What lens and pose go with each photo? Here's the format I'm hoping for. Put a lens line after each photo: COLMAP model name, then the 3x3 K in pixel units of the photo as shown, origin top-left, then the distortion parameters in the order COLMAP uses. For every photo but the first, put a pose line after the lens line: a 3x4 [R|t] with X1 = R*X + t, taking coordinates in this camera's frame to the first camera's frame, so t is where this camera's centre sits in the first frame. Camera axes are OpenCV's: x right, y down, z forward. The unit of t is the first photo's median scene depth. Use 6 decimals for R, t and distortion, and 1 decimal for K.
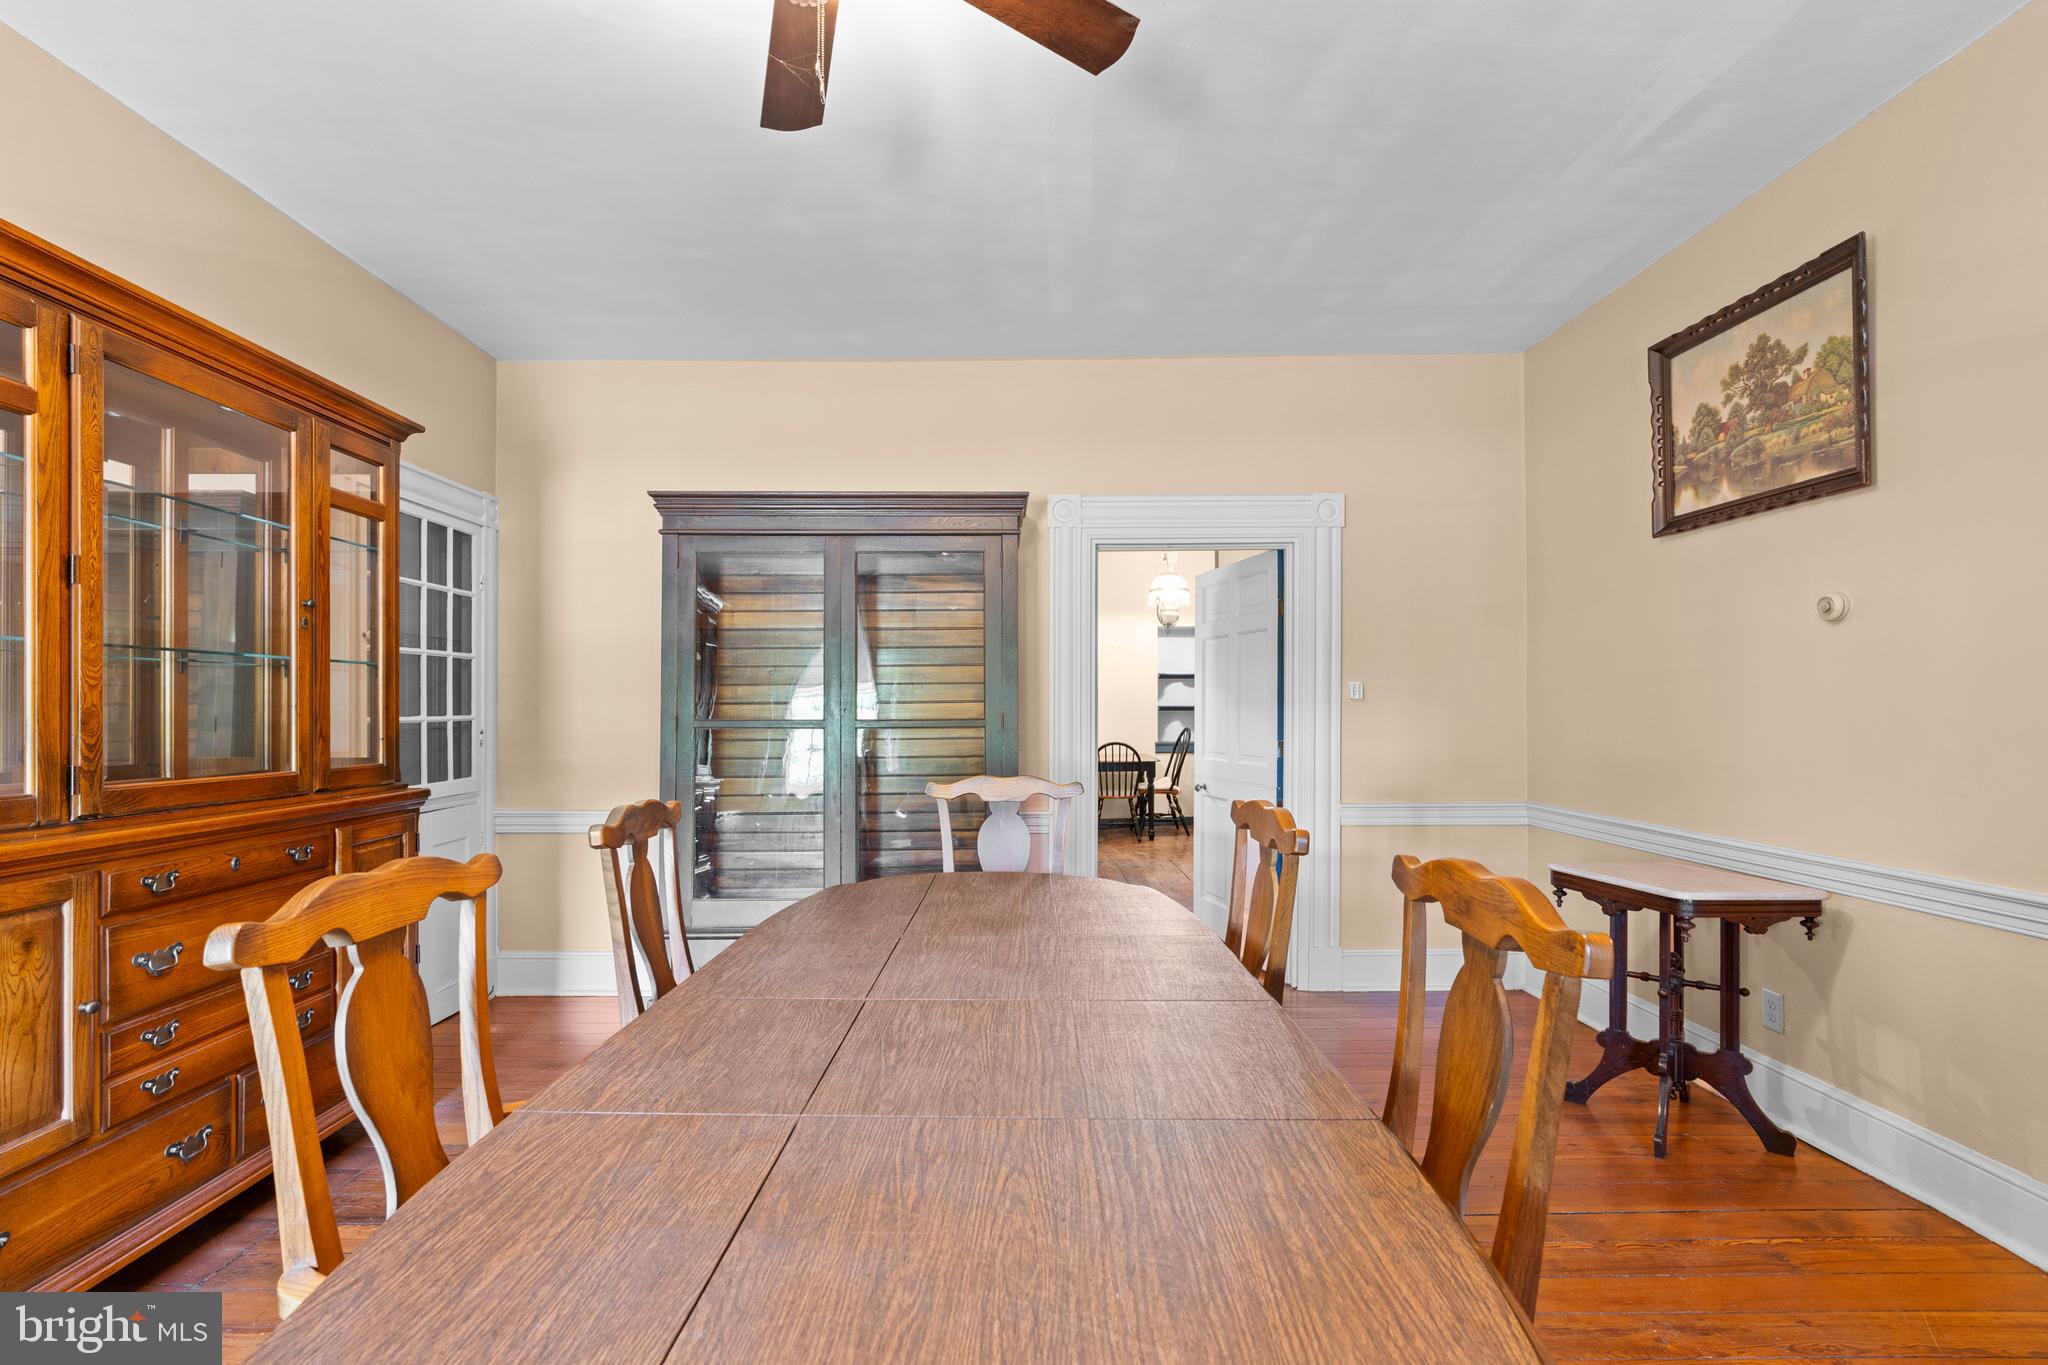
lens RADIAL K [[928.4, 0, 1025.3], [0, 928.4, 710.2], [0, 0, 1]] dist [-0.003772, -0.000723]
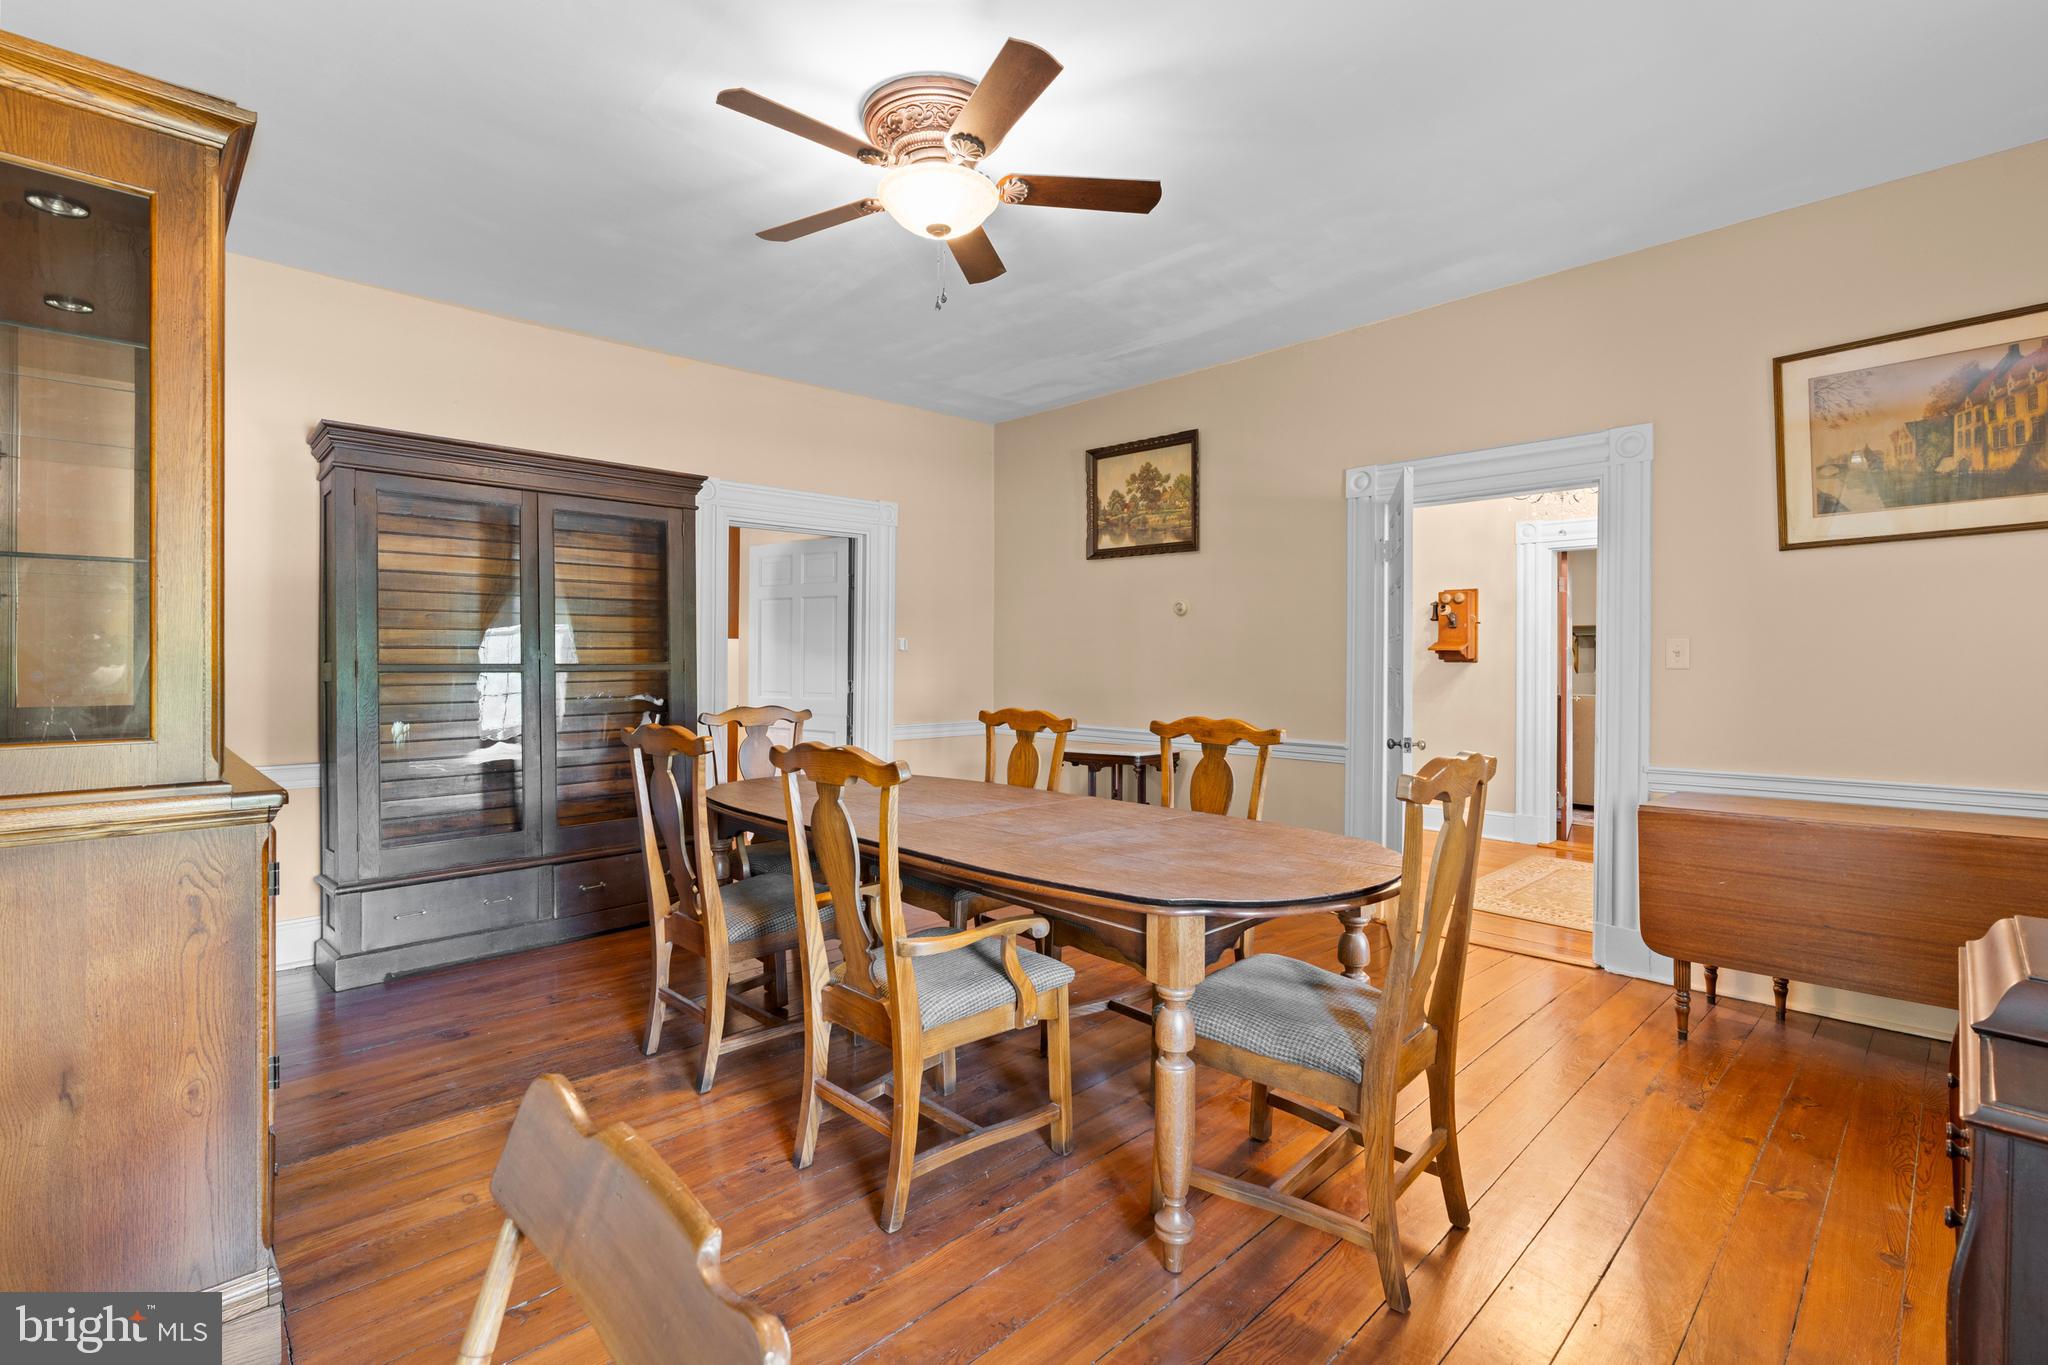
lens RADIAL K [[934.0, 0, 1032.6], [0, 934.0, 677.6], [0, 0, 1]] dist [-0.014353, 0.008307]
pose [[0.721937, -0.007644, 0.691916, -0.646831], [-0.002460, 0.999904, 0.013614, 0.012235], [-0.691954, -0.011531, 0.721849, -0.210679]]
